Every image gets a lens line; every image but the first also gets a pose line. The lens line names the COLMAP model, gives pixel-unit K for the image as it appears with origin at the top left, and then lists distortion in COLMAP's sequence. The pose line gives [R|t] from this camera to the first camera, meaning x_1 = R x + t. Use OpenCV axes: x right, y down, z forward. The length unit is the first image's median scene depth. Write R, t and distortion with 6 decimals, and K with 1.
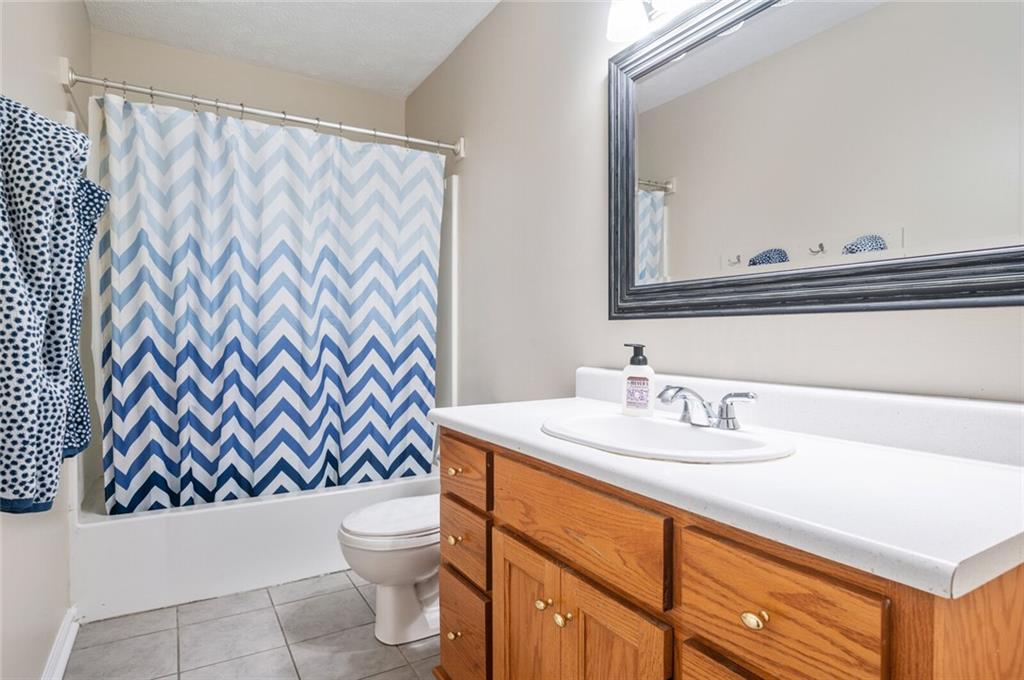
lens RADIAL K [[557.6, 0, 513.7], [0, 557.6, 343.1], [0, 0, 1]] dist [0.006632, 0.000759]
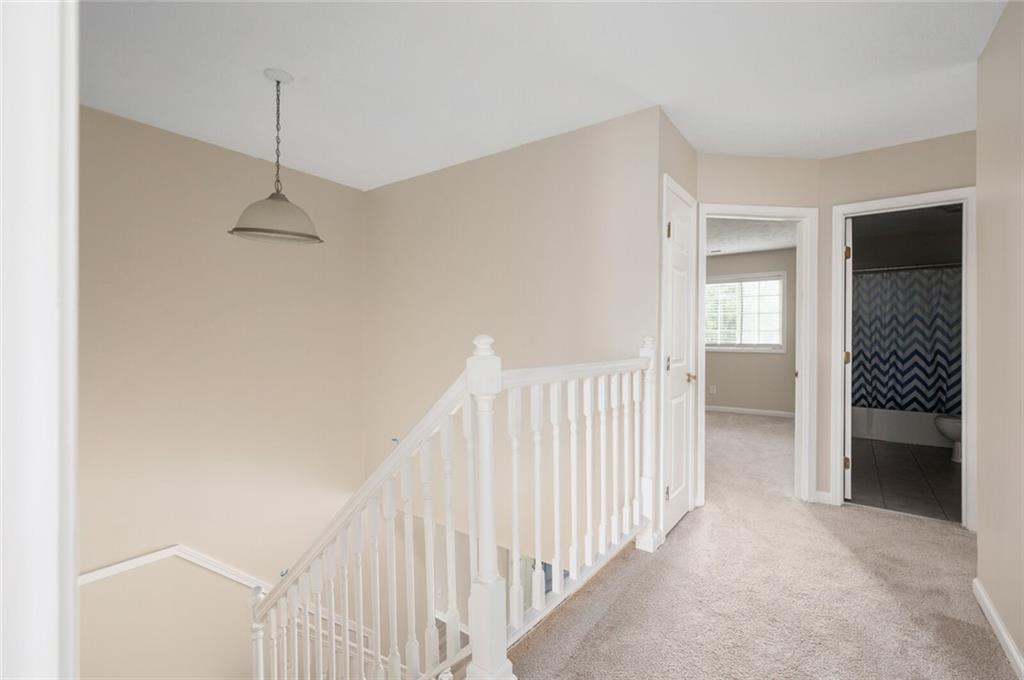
lens RADIAL K [[453.1, 0, 514.4], [0, 453.1, 346.1], [0, 0, 1]] dist [-0.000037, 0.000037]
pose [[0.344430, 0.017254, -0.938653, 0.929389], [-0.012123, 0.999829, 0.013930, -0.035013], [0.938734, 0.006581, 0.344581, -1.493270]]
